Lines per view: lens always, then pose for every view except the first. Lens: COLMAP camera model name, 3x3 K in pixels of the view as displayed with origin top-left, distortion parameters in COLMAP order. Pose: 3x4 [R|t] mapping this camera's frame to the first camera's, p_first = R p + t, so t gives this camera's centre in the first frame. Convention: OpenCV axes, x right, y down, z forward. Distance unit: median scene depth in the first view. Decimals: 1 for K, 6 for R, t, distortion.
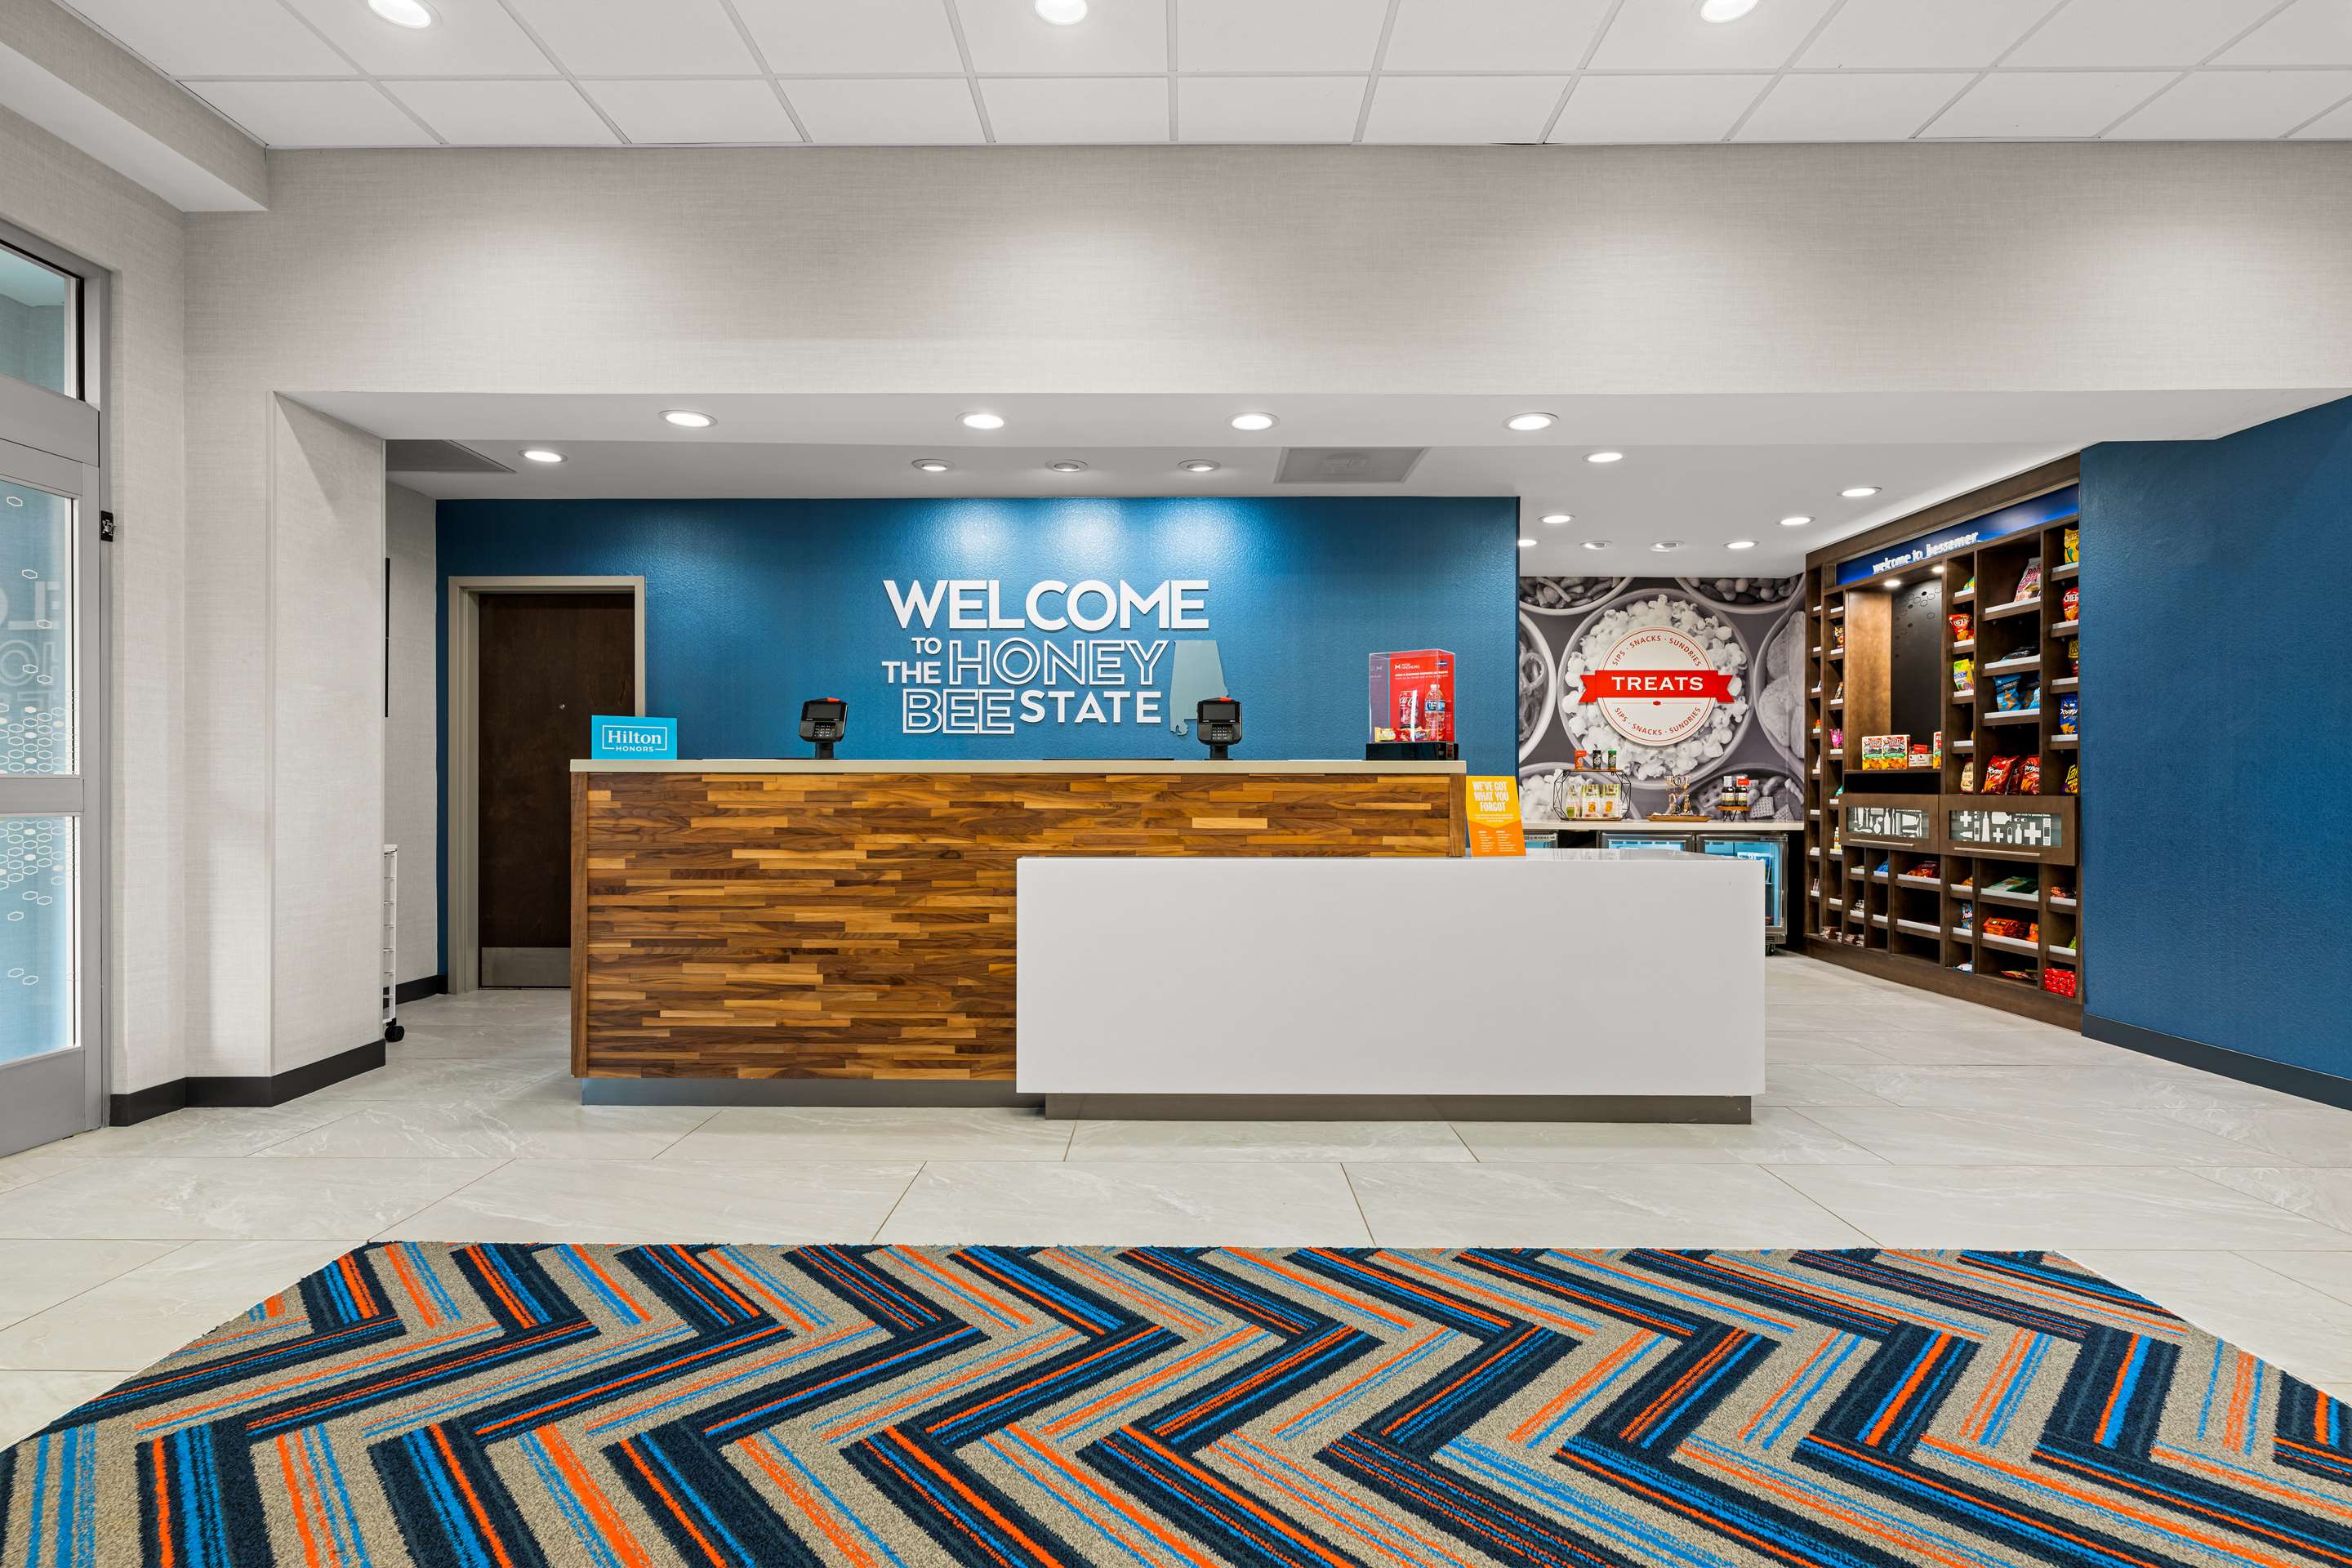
lens RADIAL K [[1121.9, 0, 1176.2], [0, 1121.9, 788.0], [0, 0, 1]] dist [-0.001965, 0.000093]
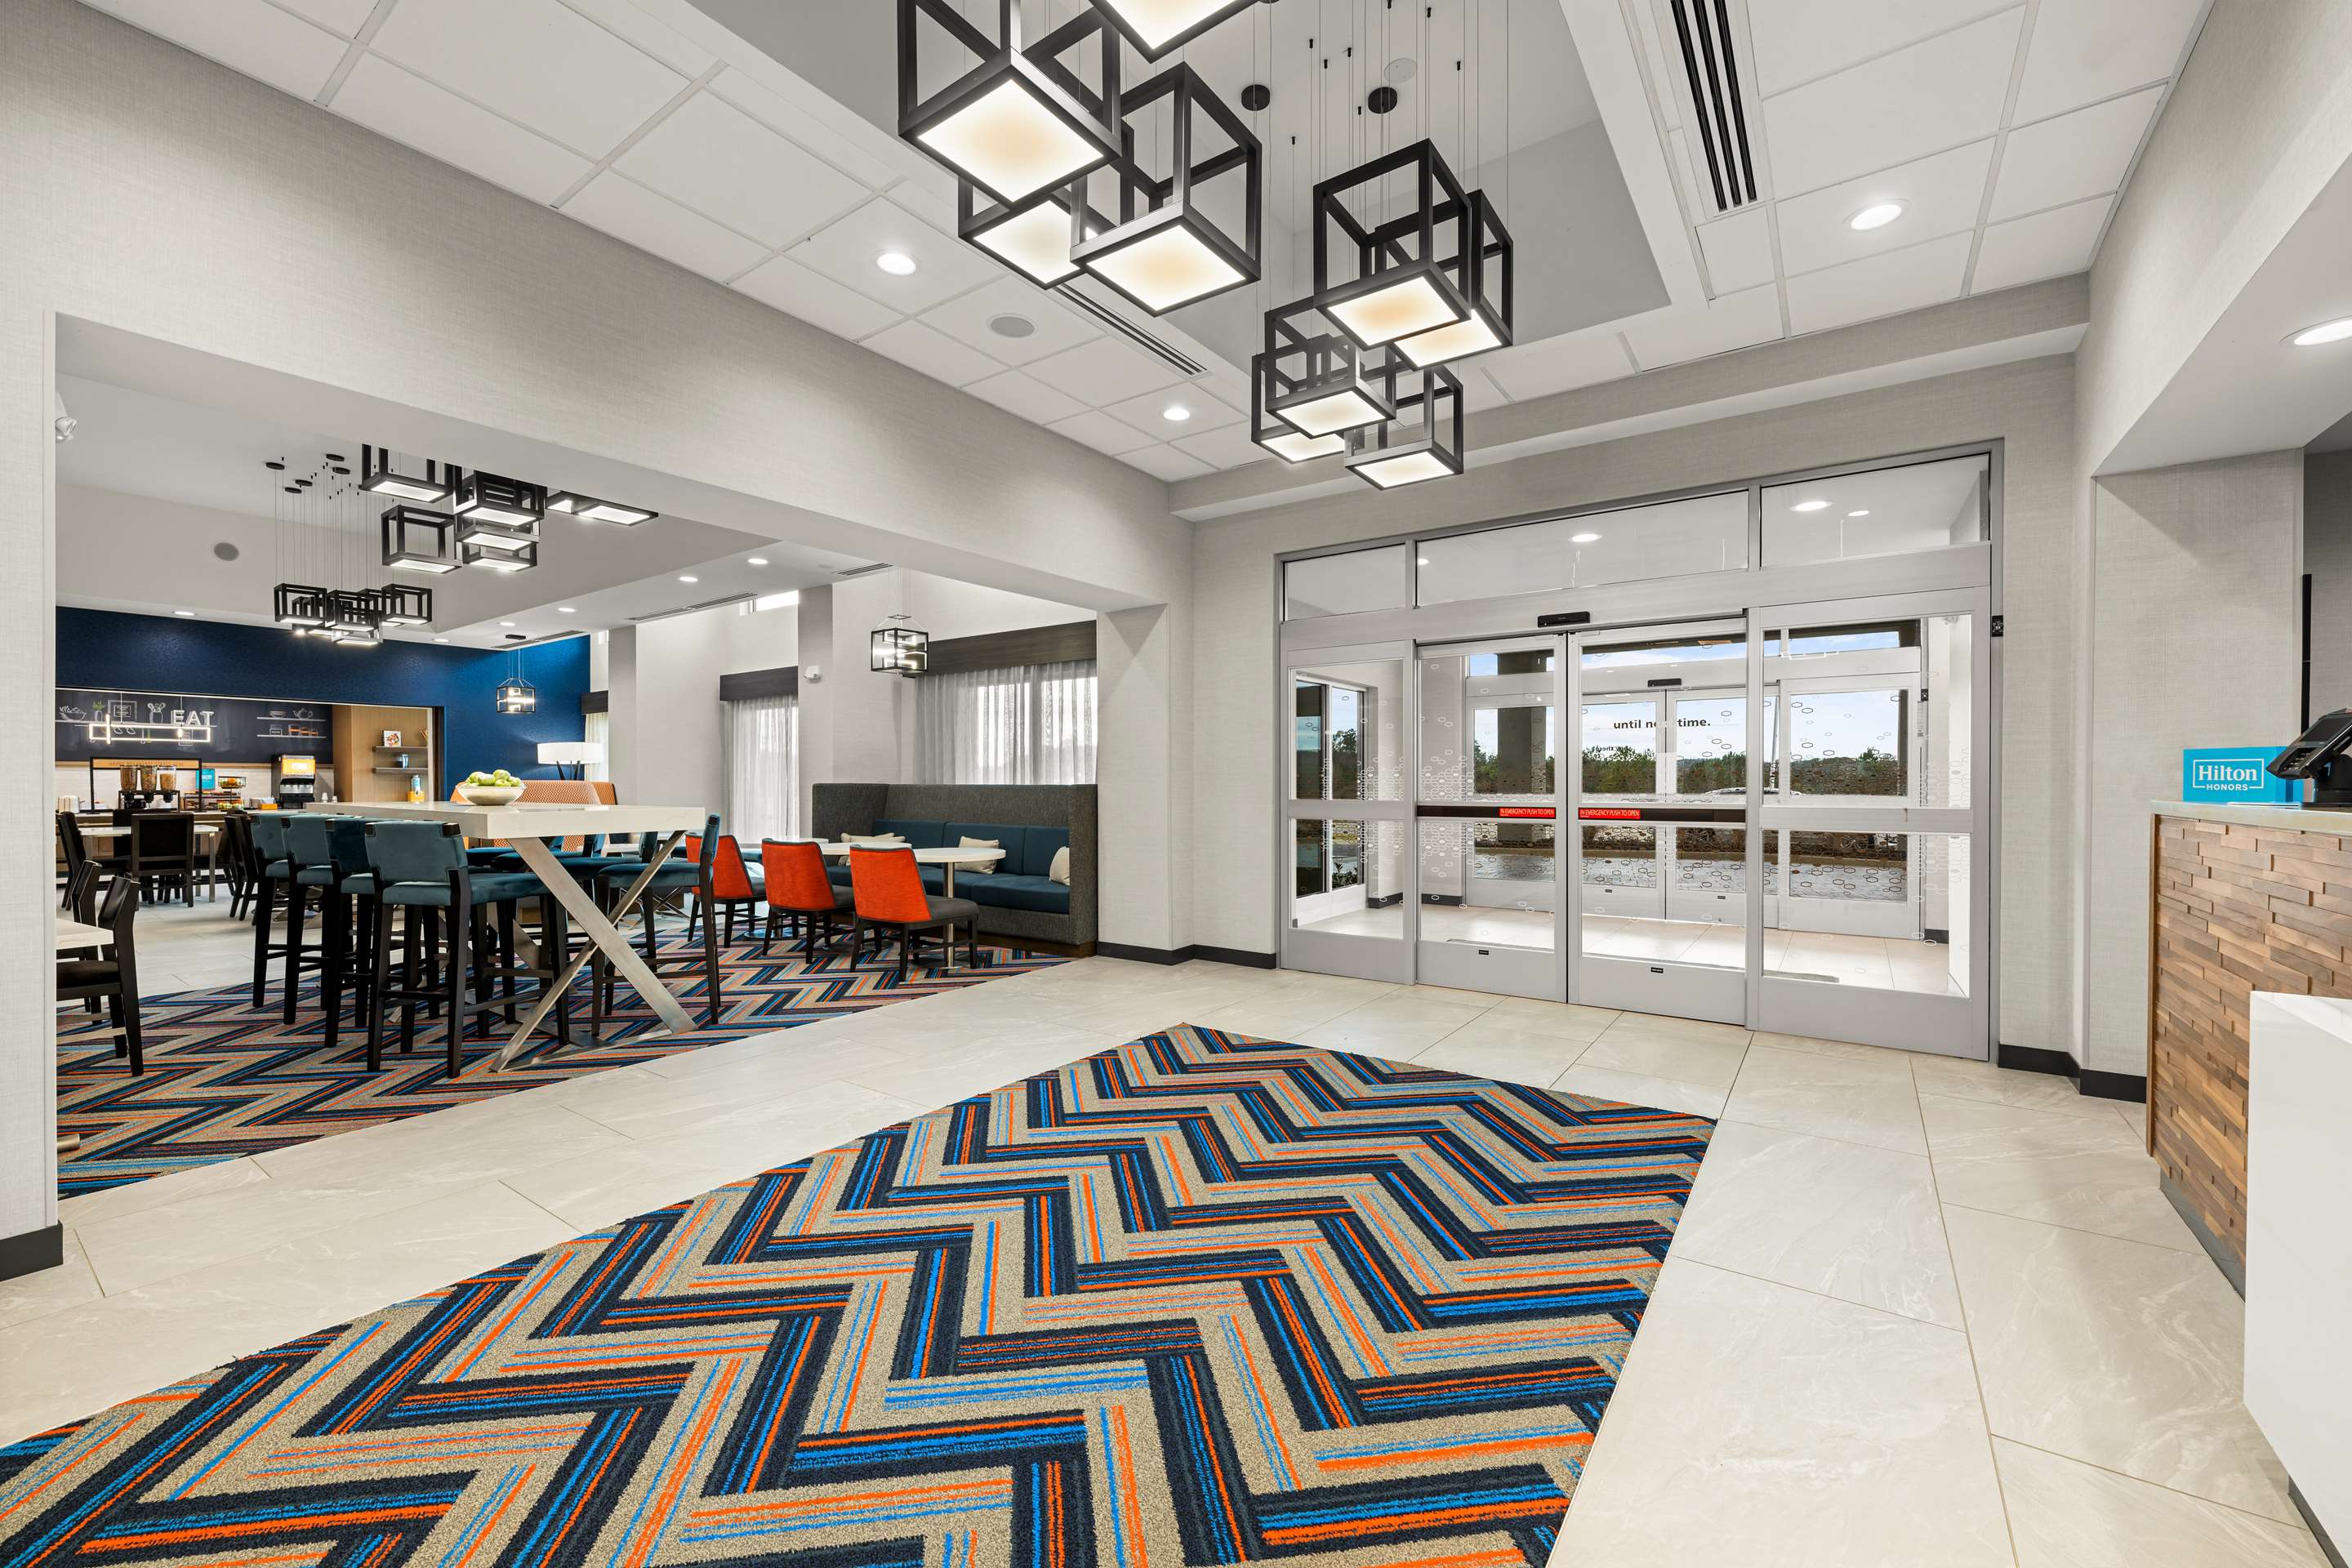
lens RADIAL K [[925.2, 0, 1174.1], [0, 925.2, 786.4], [0, 0, 1]] dist [-0.001343, 0.000081]
pose [[-0.574302, 0.000672, -0.818643, 0.893819], [-0.002352, 0.999994, 0.002471, -0.062547], [0.818640, 0.003344, -0.574297, 1.350209]]
